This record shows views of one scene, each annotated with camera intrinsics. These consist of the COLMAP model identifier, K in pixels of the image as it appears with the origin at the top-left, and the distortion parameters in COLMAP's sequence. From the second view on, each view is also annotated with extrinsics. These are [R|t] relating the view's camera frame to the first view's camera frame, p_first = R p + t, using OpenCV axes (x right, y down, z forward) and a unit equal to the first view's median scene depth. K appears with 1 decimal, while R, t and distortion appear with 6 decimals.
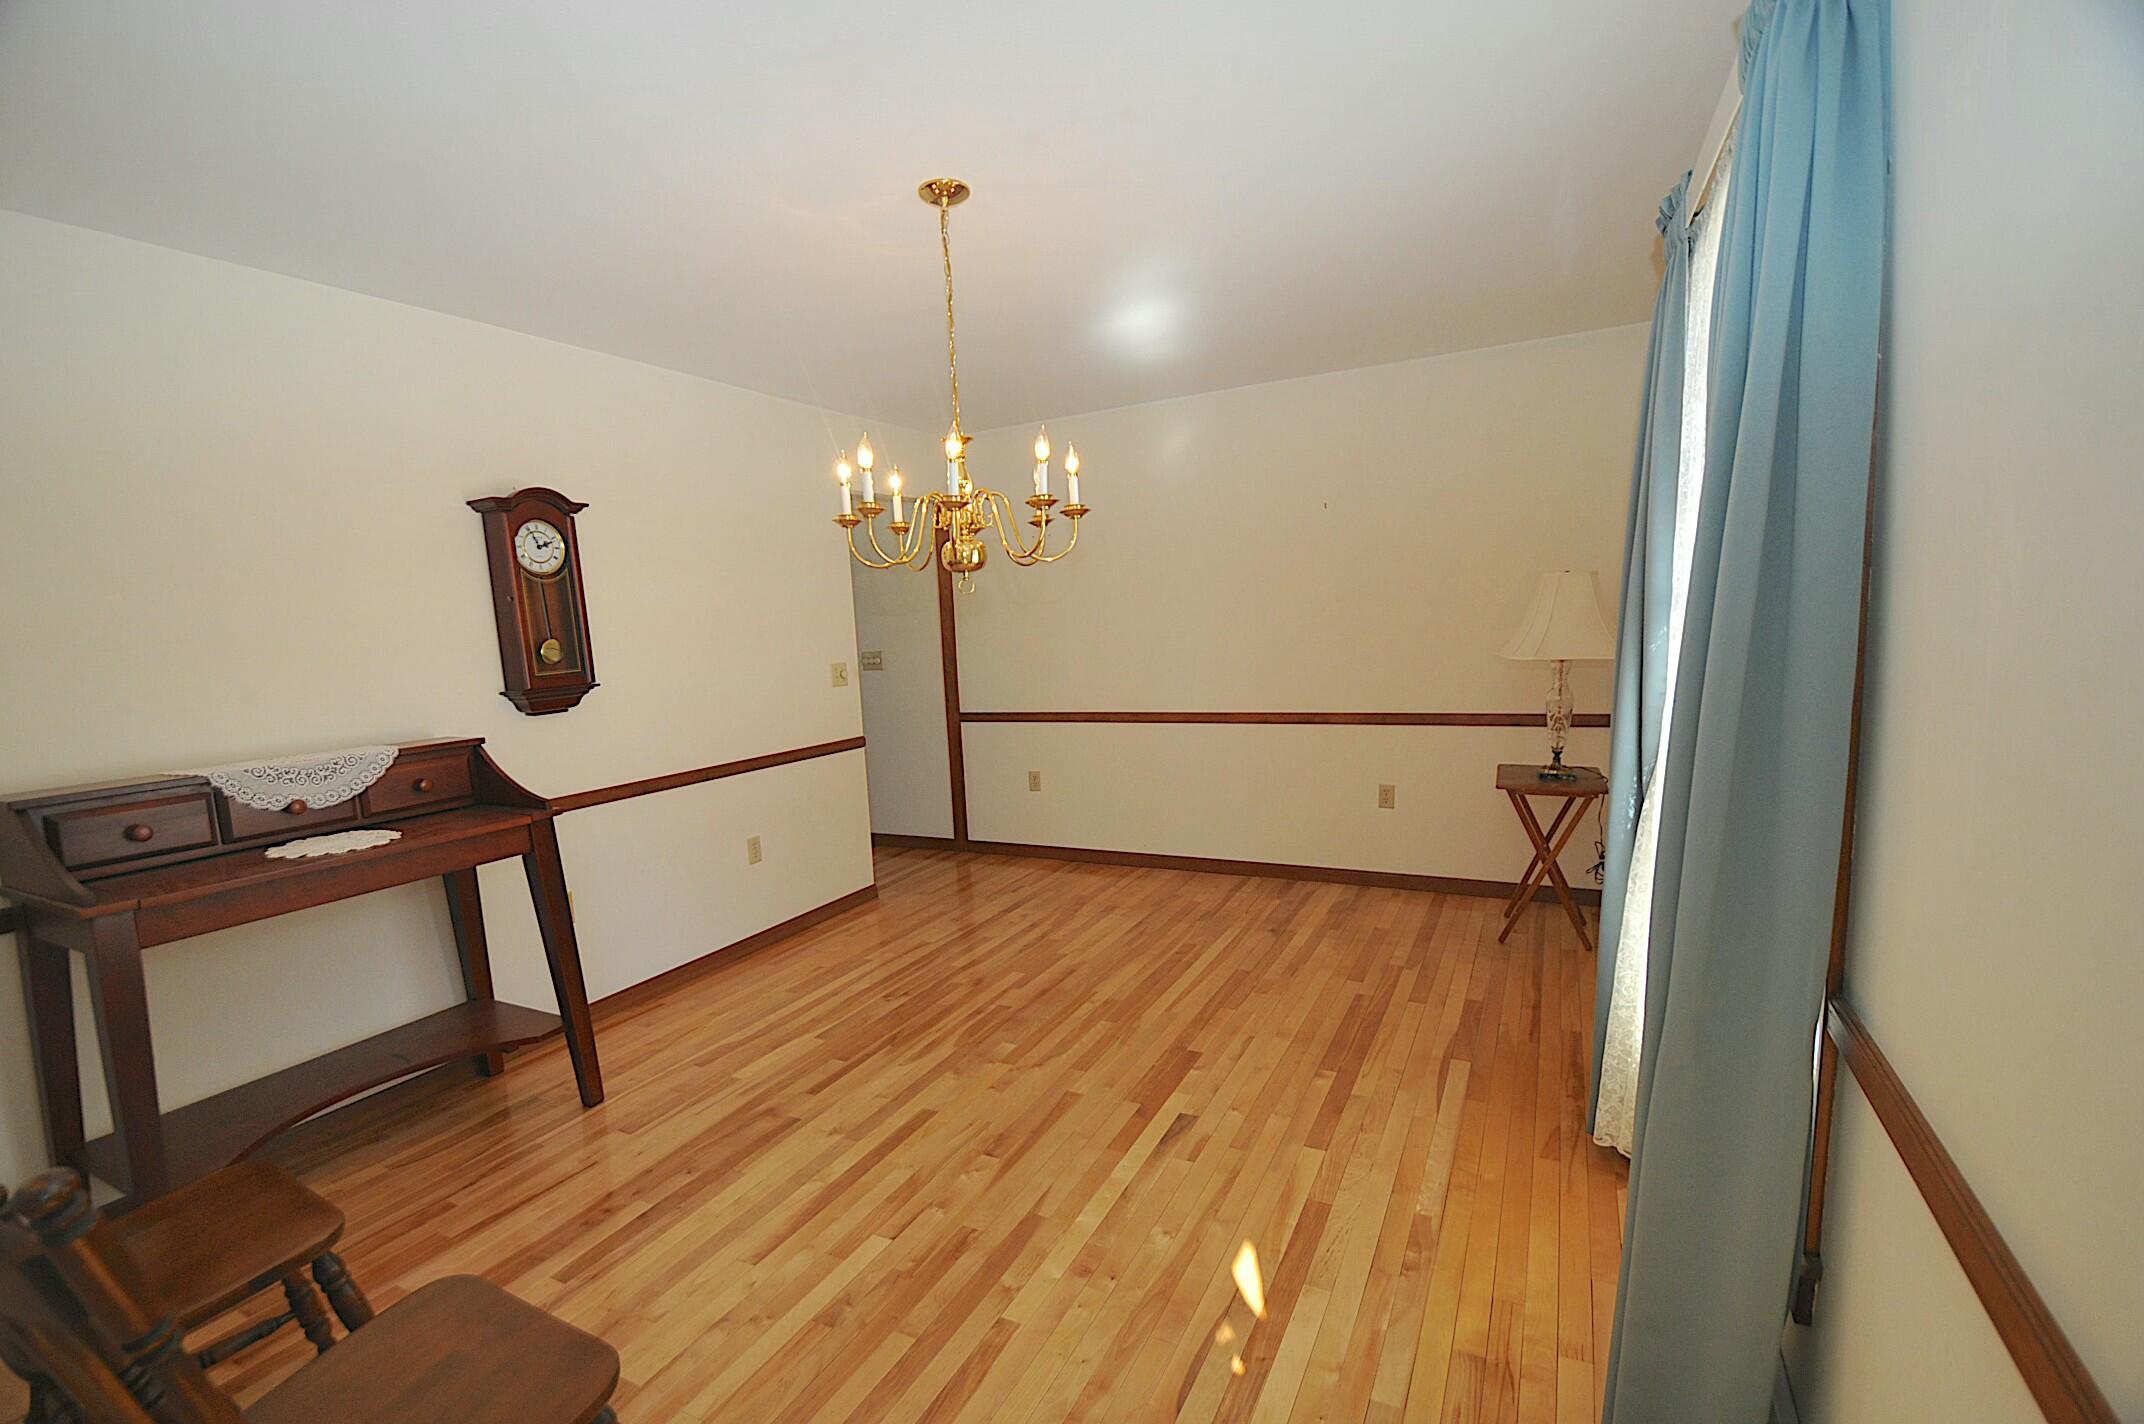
lens RADIAL K [[931.8, 0, 1057.2], [0, 931.8, 742.9], [0, 0, 1]] dist [0.011130, -0.020820]
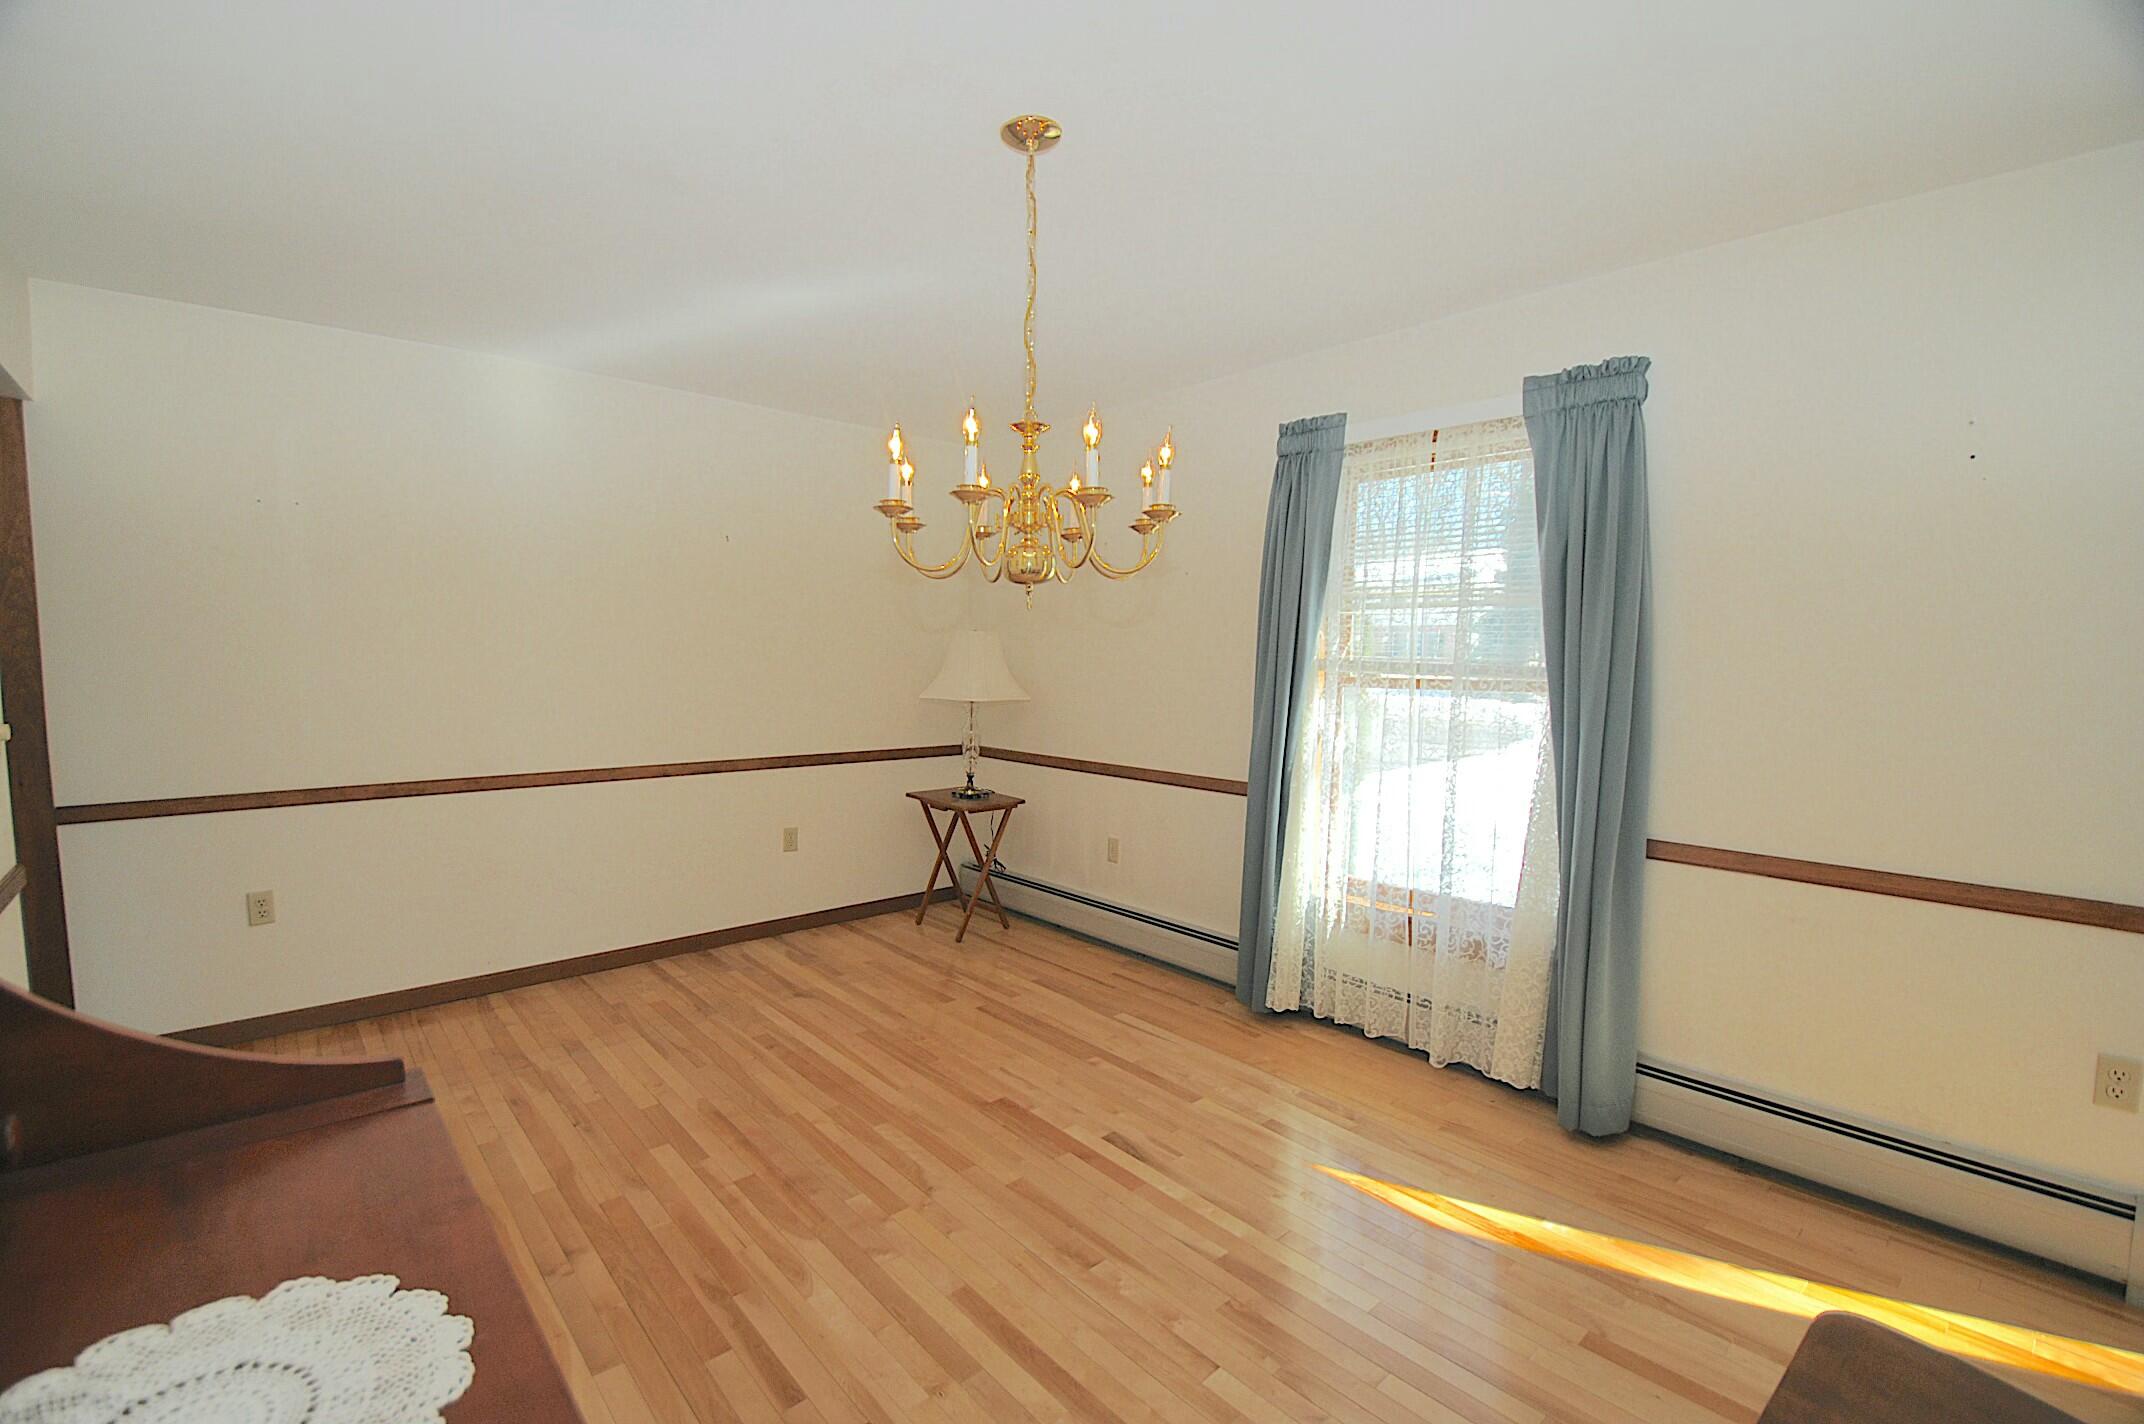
lens RADIAL K [[931.8, 0, 1057.2], [0, 931.8, 742.9], [0, 0, 1]] dist [0.011130, -0.020820]
pose [[0.354838, -0.038113, 0.934150, -0.571352], [0.092291, 0.995717, 0.005568, -0.029785], [-0.930361, 0.084238, 0.356836, 0.449076]]
